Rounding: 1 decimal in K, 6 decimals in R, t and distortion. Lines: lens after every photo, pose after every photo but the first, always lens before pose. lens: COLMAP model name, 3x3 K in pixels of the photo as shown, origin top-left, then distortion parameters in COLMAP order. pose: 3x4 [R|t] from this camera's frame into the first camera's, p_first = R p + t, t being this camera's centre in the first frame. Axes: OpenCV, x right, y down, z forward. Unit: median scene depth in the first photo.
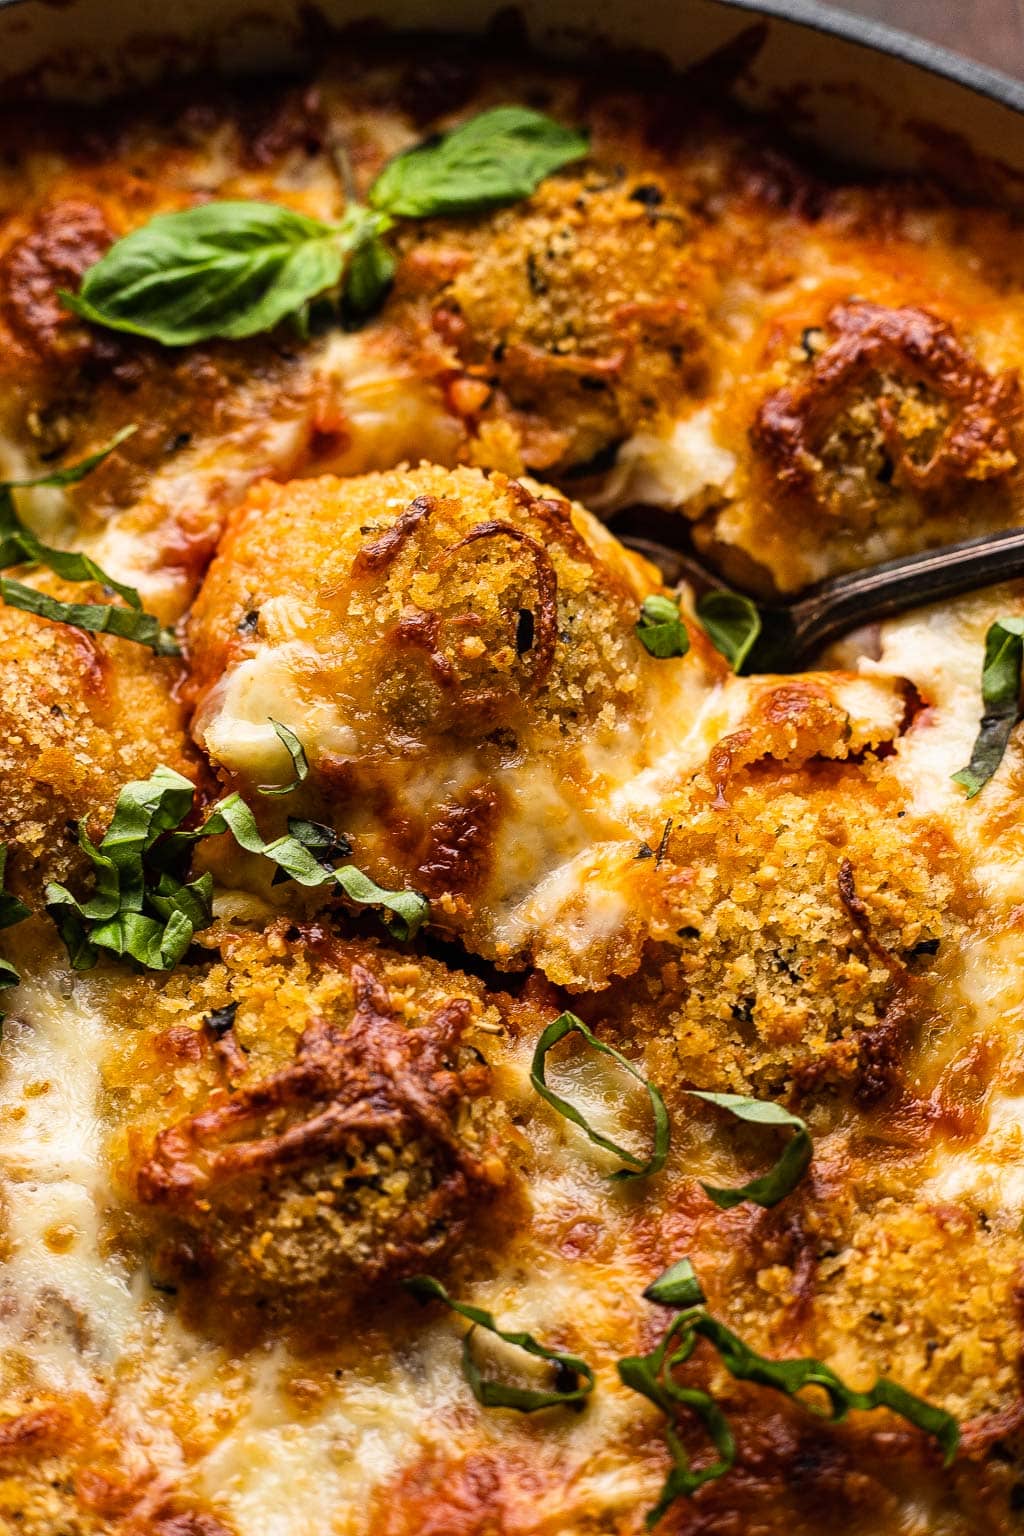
lens RADIAL K [[2698.7, 0, 486.1], [0, 2698.7, 645.1], [0, 0, 1]] dist [-0.226462, -0.061681]
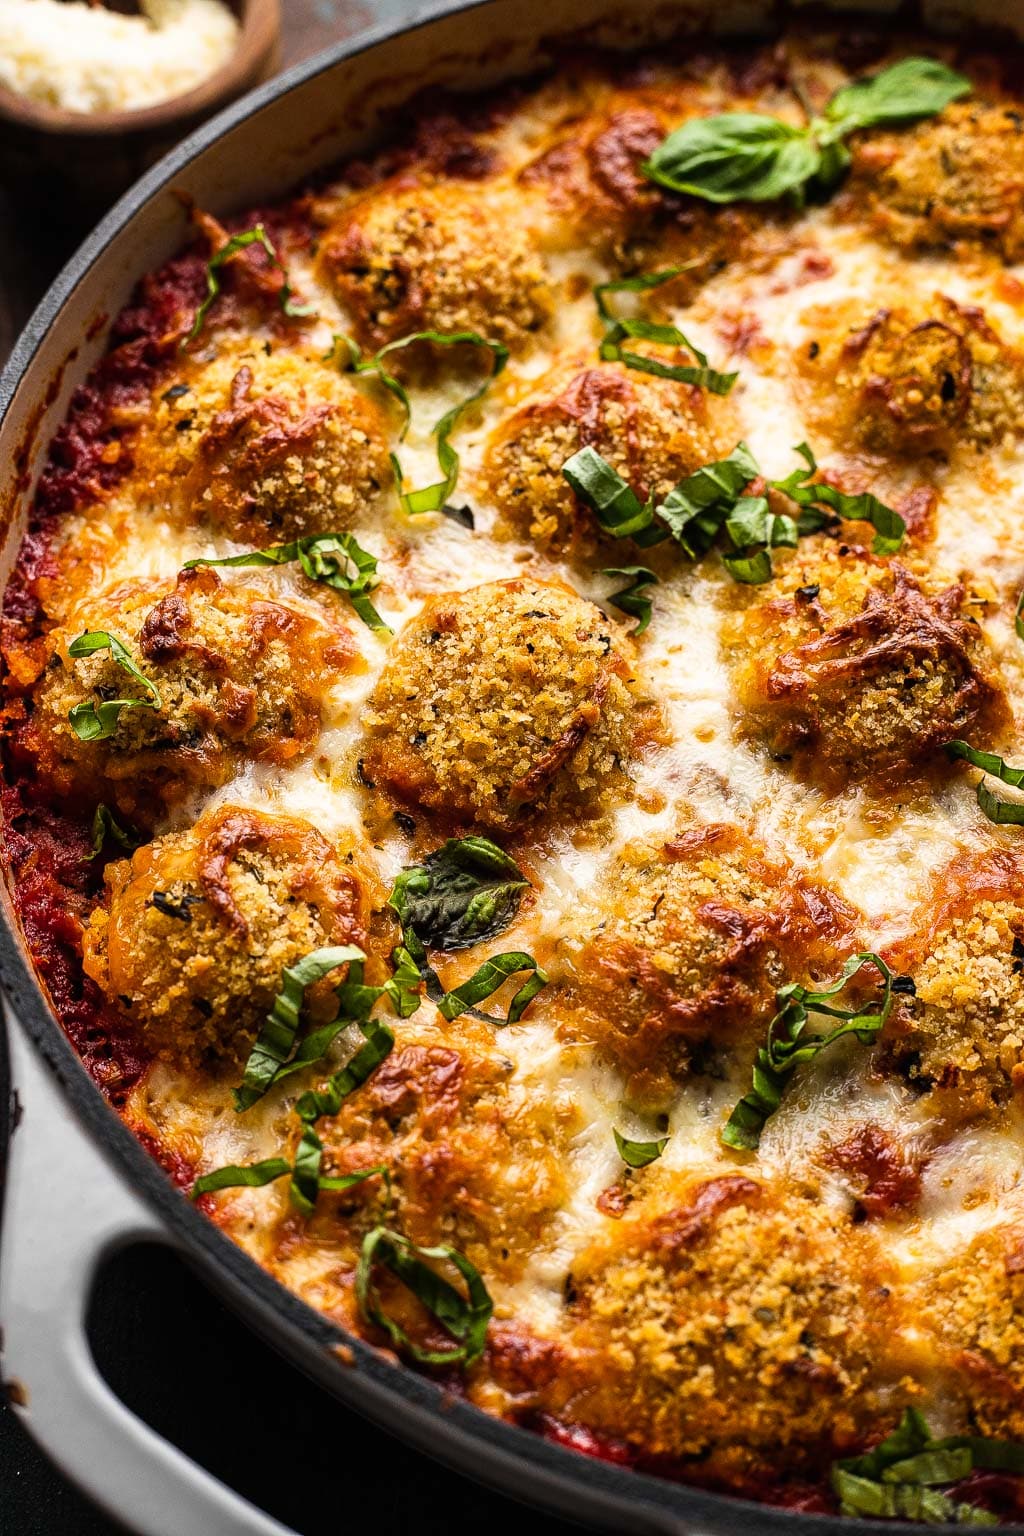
lens RADIAL K [[2495.1, 0, 512.0], [0, 2495.1, 768.0], [0, 0, 1]] dist [-0.136722, -0.114171]
pose [[0.999016, 0.009791, 0.043261, -0.339069], [-0.009050, 0.999809, -0.017303, 0.273834], [-0.043422, 0.016895, 0.998914, -0.438419]]
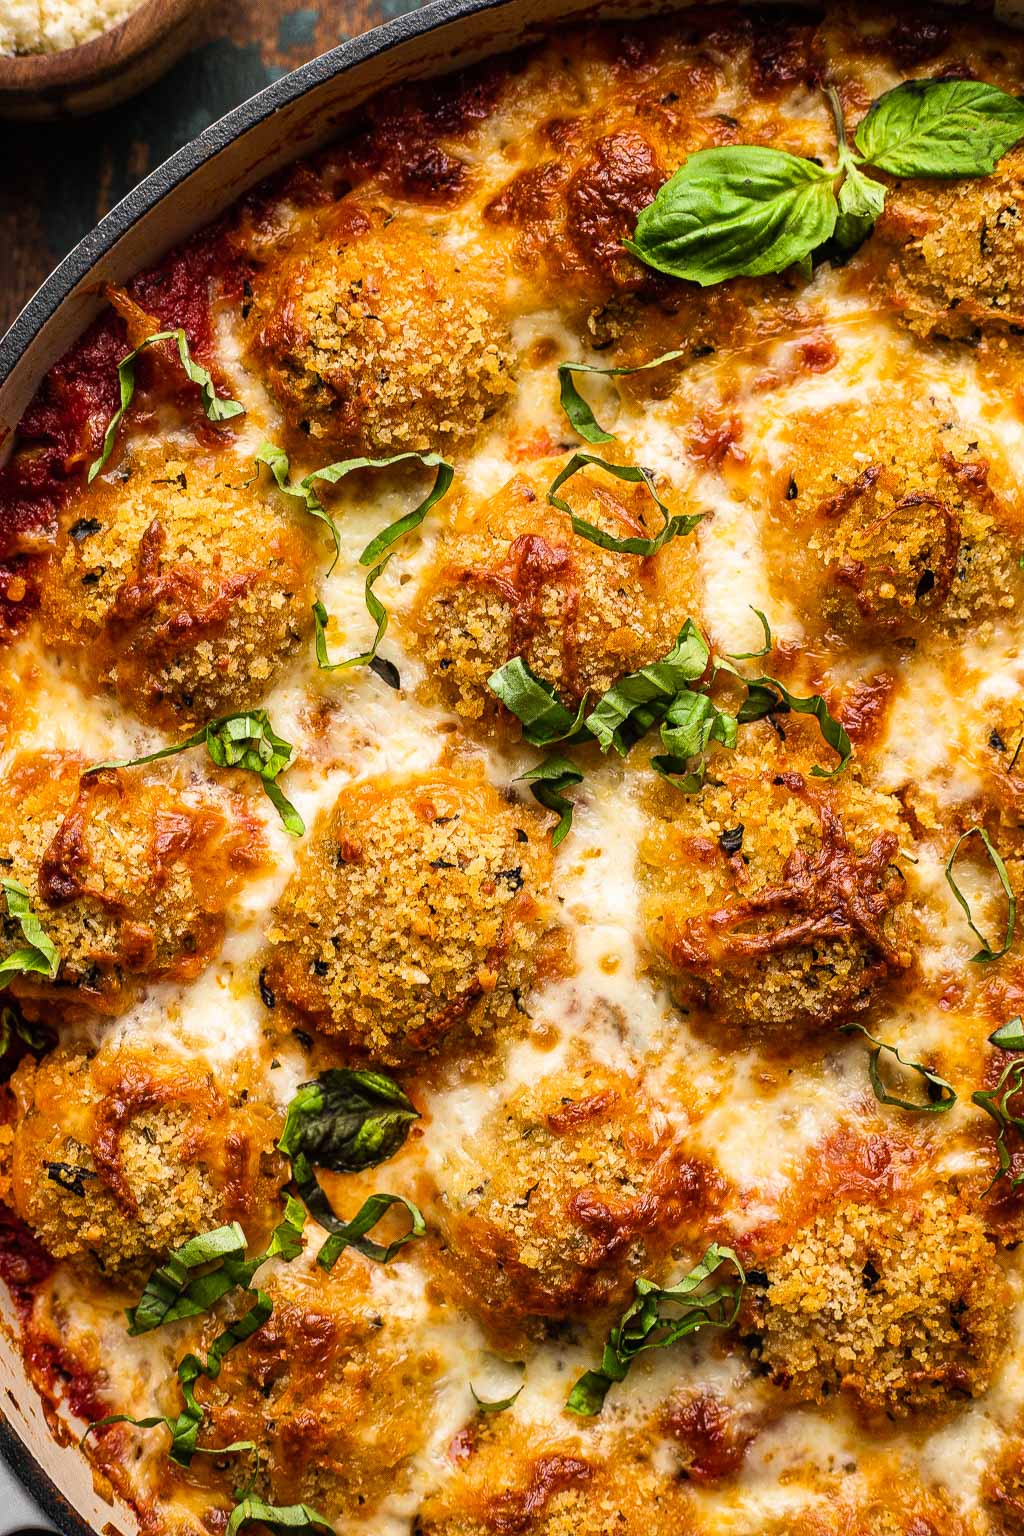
lens RADIAL K [[2540.9, 0, 512.0], [0, 2540.9, 768.0], [0, 0, 1]] dist [-0.157077, -0.090560]
pose [[0.997234, 0.073407, 0.011643, -0.245271], [-0.069780, 0.870774, 0.486707, -0.586489], [0.025589, -0.486174, 0.873488, -0.220146]]
